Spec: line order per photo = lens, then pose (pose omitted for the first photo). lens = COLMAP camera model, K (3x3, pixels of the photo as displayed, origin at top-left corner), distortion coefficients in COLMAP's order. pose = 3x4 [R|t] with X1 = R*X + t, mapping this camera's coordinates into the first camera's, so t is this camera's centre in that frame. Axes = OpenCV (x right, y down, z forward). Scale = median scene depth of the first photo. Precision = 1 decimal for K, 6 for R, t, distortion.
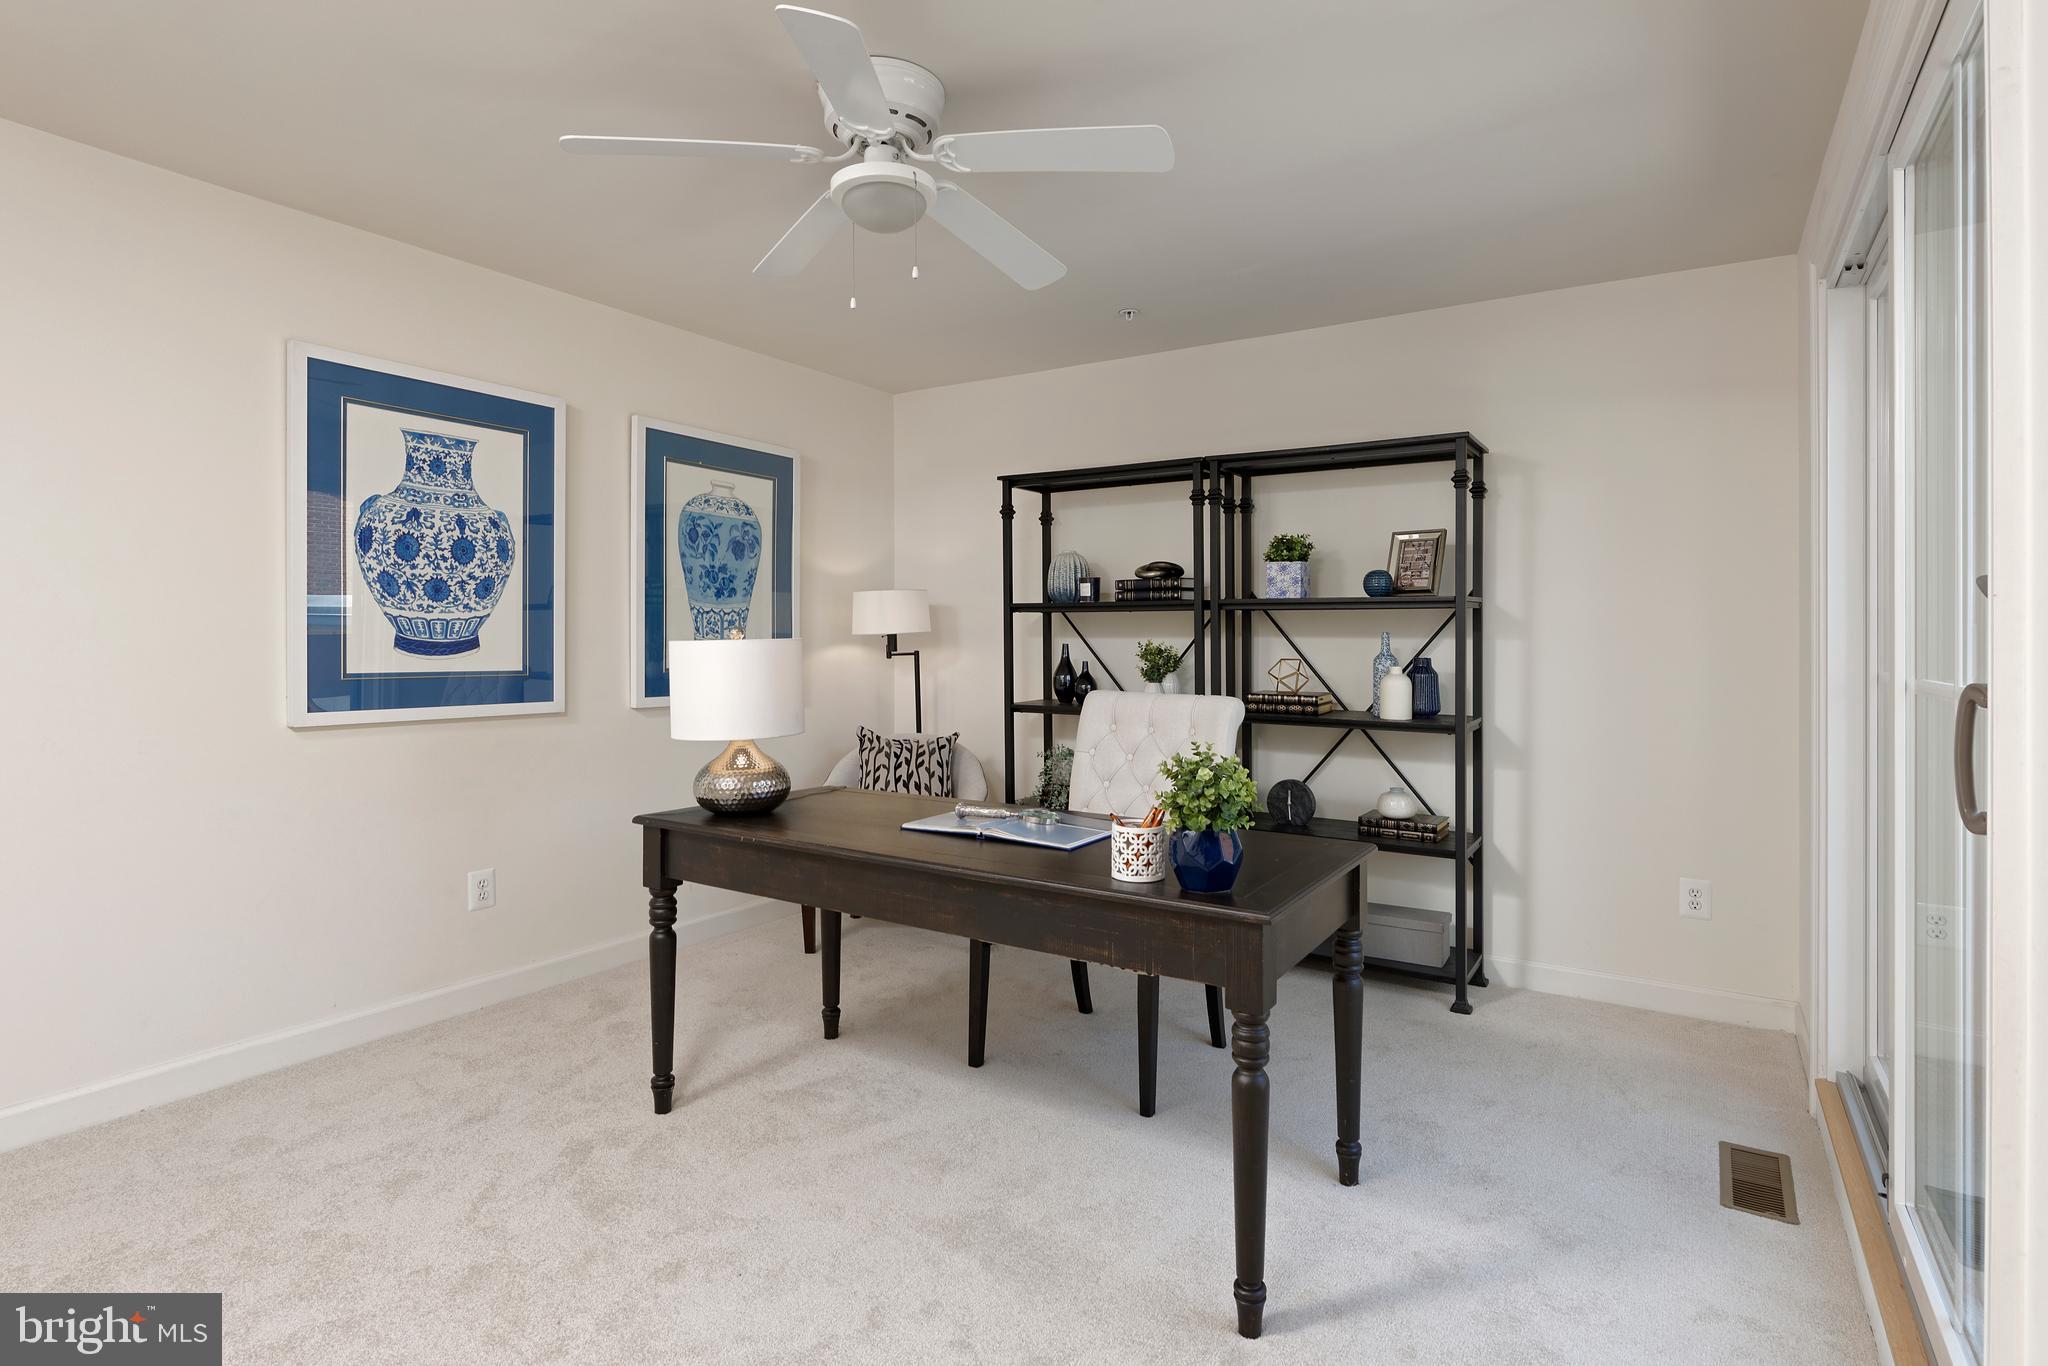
lens RADIAL K [[1020.4, 0, 1031.3], [0, 1020.4, 649.5], [0, 0, 1]] dist [0.014247, -0.000034]
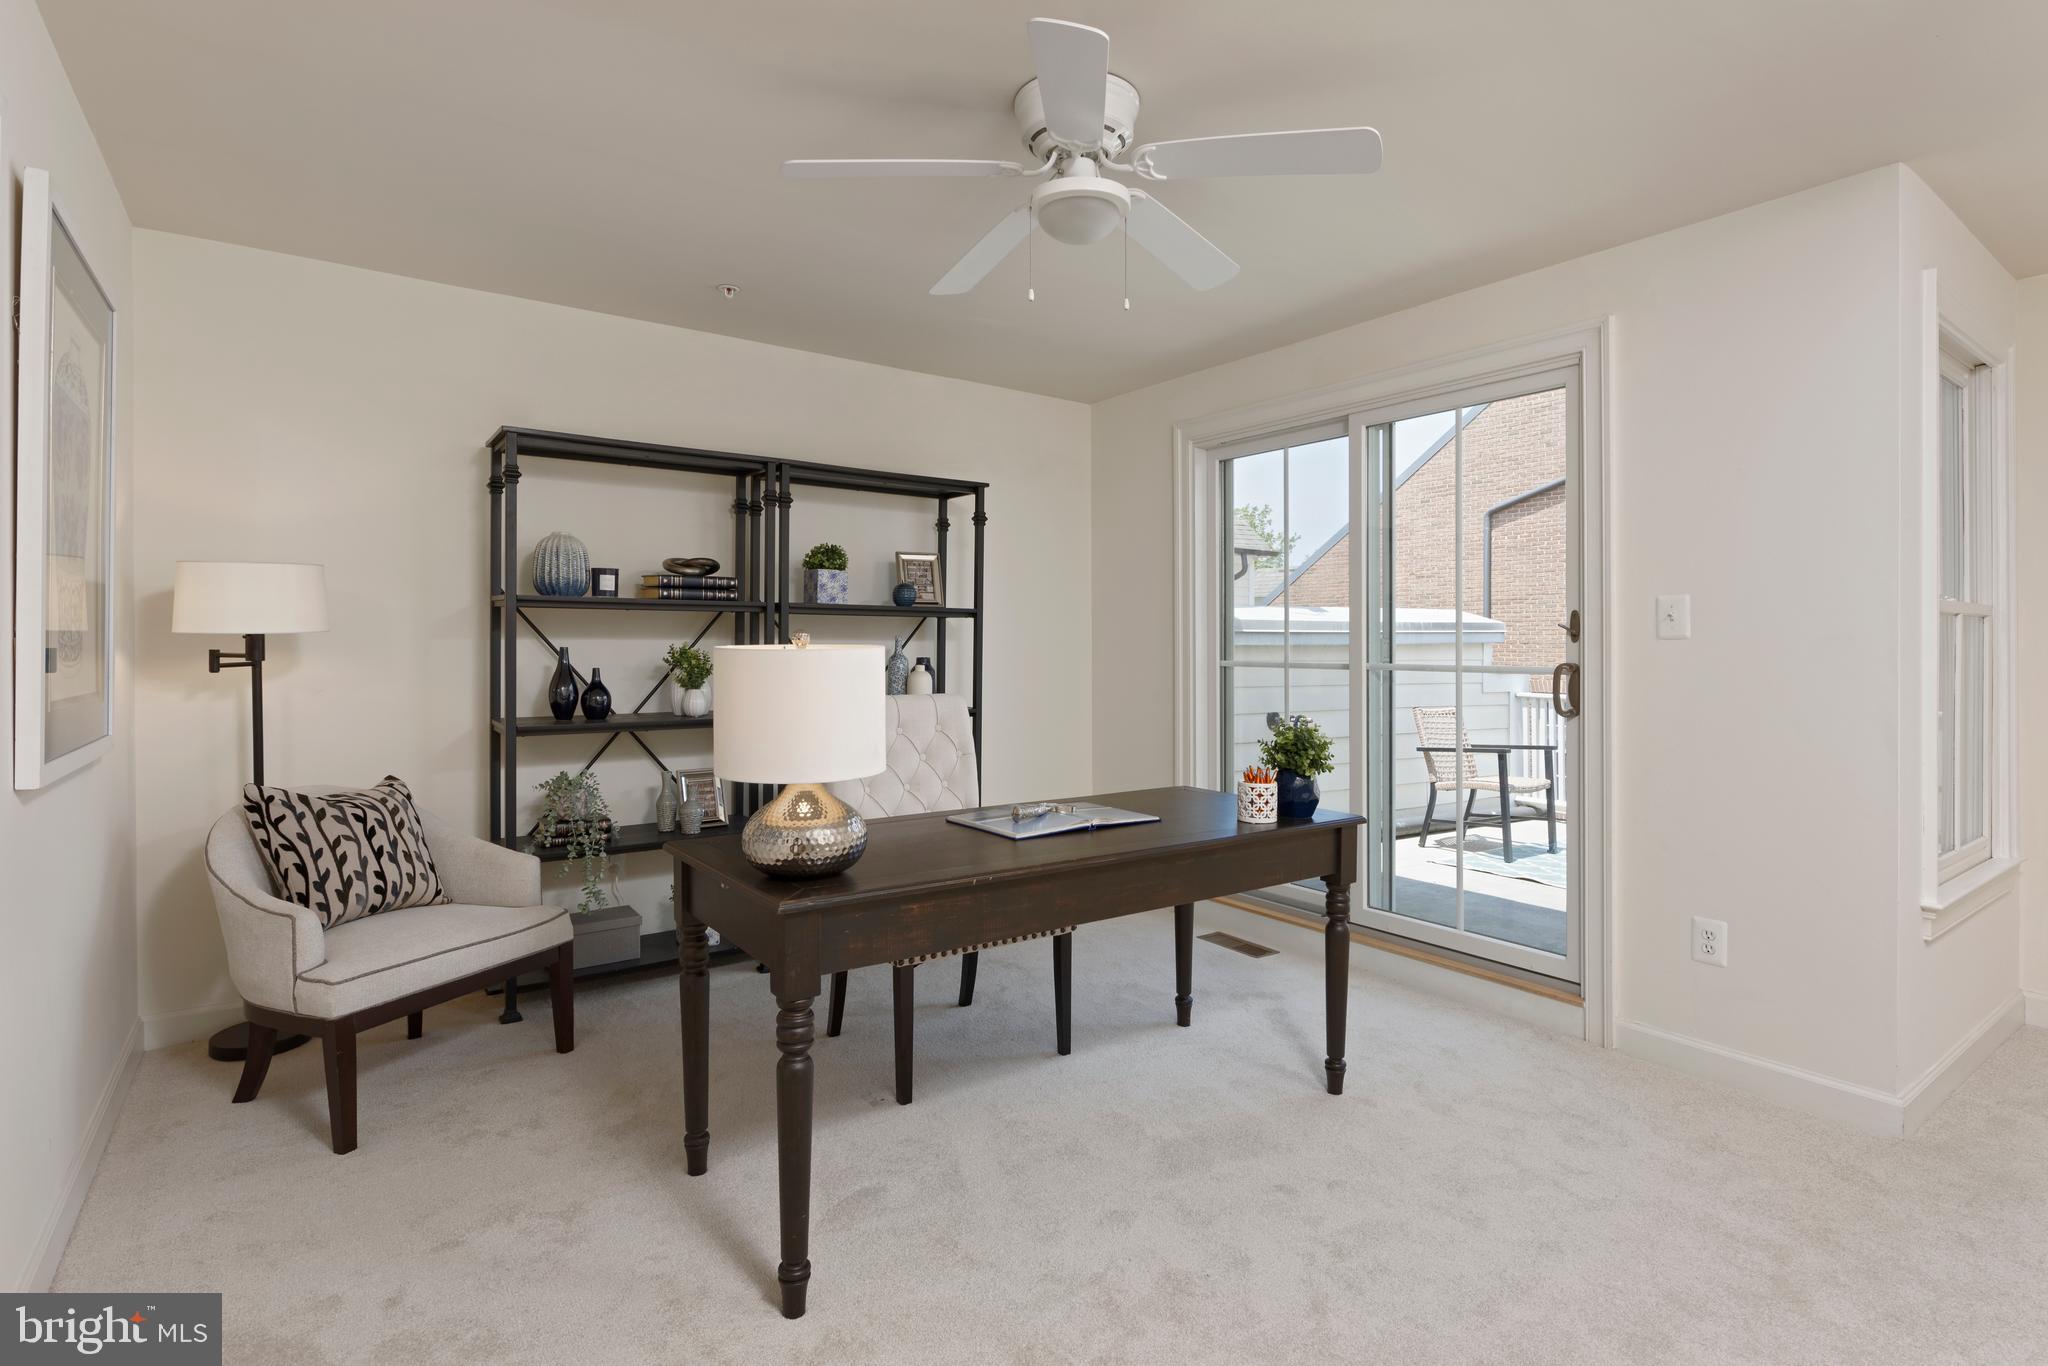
lens RADIAL K [[1023.5, 0, 1024.2], [0, 1023.5, 634.2], [0, 0, 1]] dist [-0.033448, 0.000046]
pose [[0.375084, 0.004630, 0.926979, -0.629679], [0.006632, 0.999949, -0.007678, -0.008340], [-0.926967, 0.009027, 0.375034, 0.387756]]
